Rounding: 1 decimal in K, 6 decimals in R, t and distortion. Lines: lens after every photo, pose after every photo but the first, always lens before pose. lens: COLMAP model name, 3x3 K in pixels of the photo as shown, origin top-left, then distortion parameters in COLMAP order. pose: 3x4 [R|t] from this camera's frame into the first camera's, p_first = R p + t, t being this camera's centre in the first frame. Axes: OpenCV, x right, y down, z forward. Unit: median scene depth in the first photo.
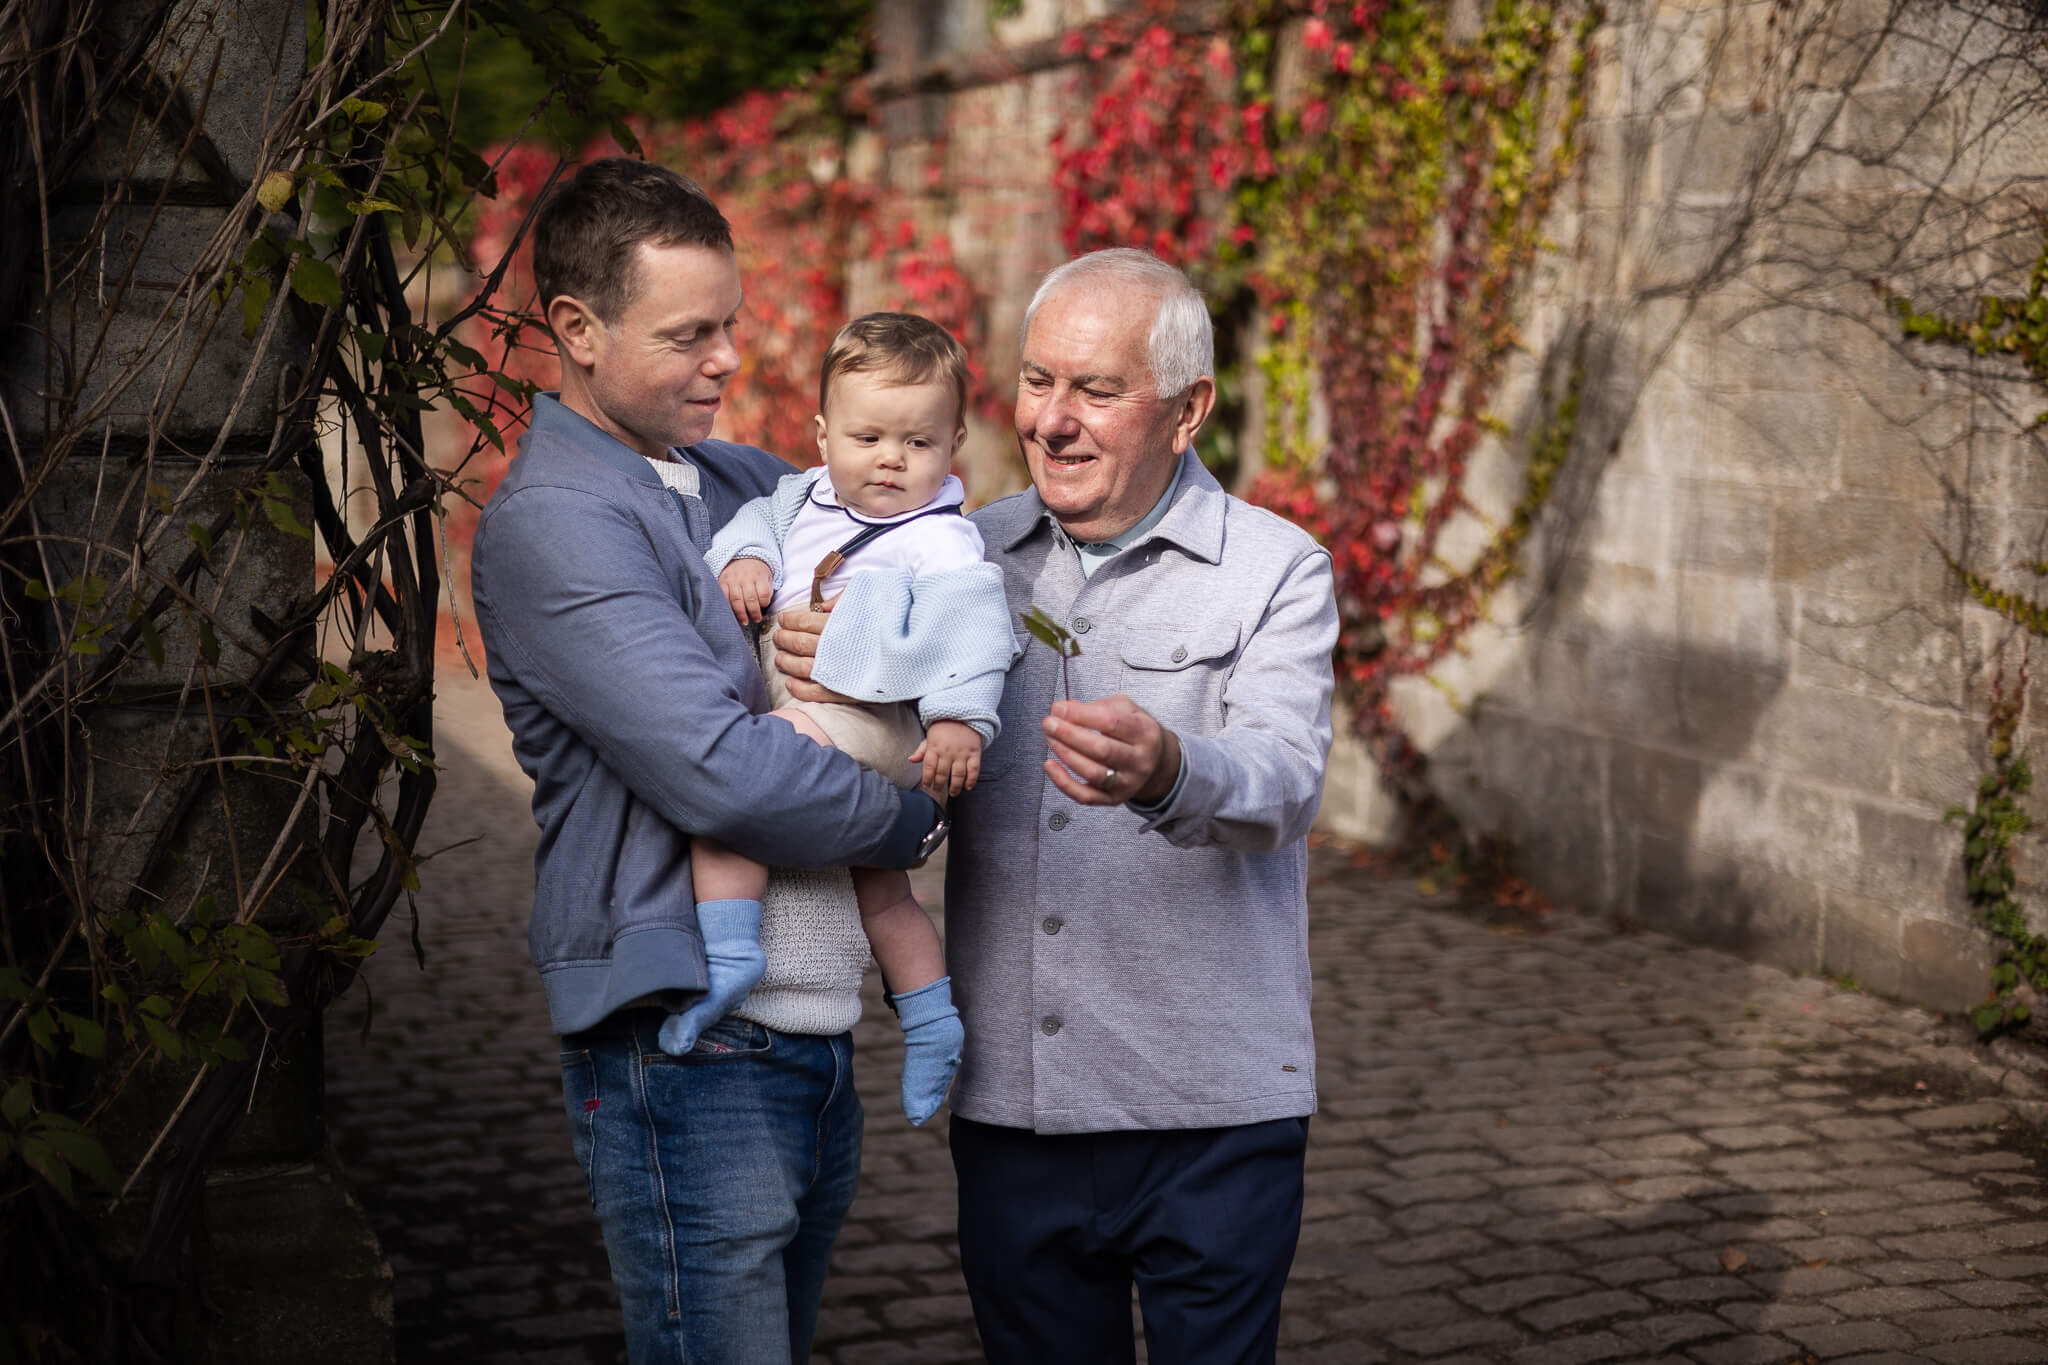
lens RADIAL K [[2955.2, 0, 1017.0], [0, 2955.2, 689.3], [0, 0, 1]] dist [0.023861, 0.000000]
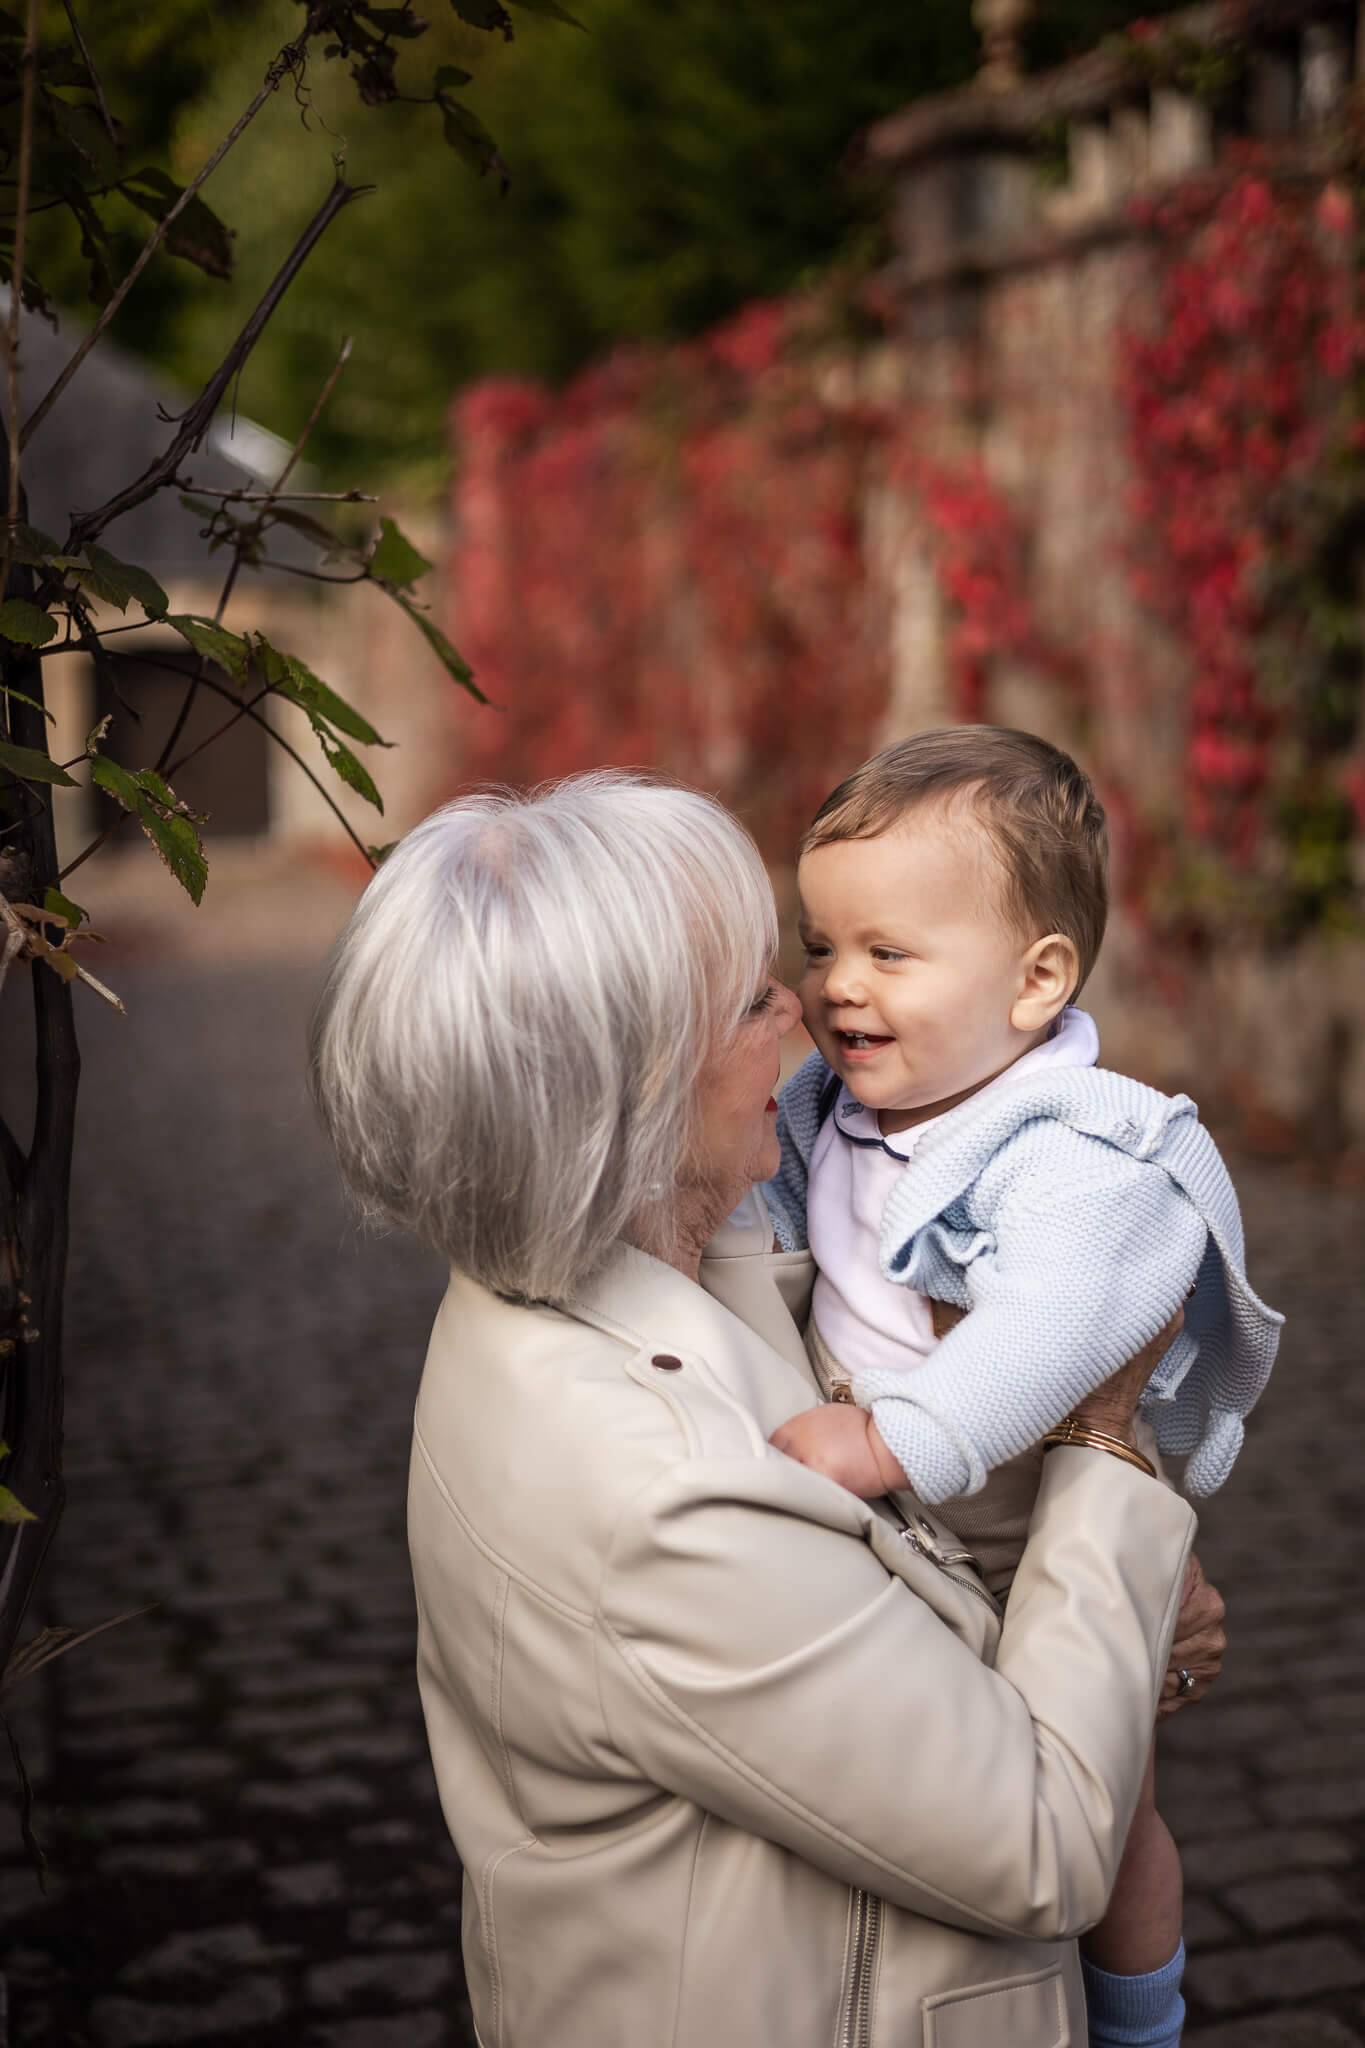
lens RADIAL K [[2955.2, 0, 677.8], [0, 2955.2, 1030.2], [0, 0, 1]] dist [0.023861, 0.000000]
pose [[0.992830, -0.007089, -0.119321, -0.017242], [0.010625, 0.999522, 0.029025, -0.021846], [0.119058, -0.030085, 0.992431, 0.217014]]
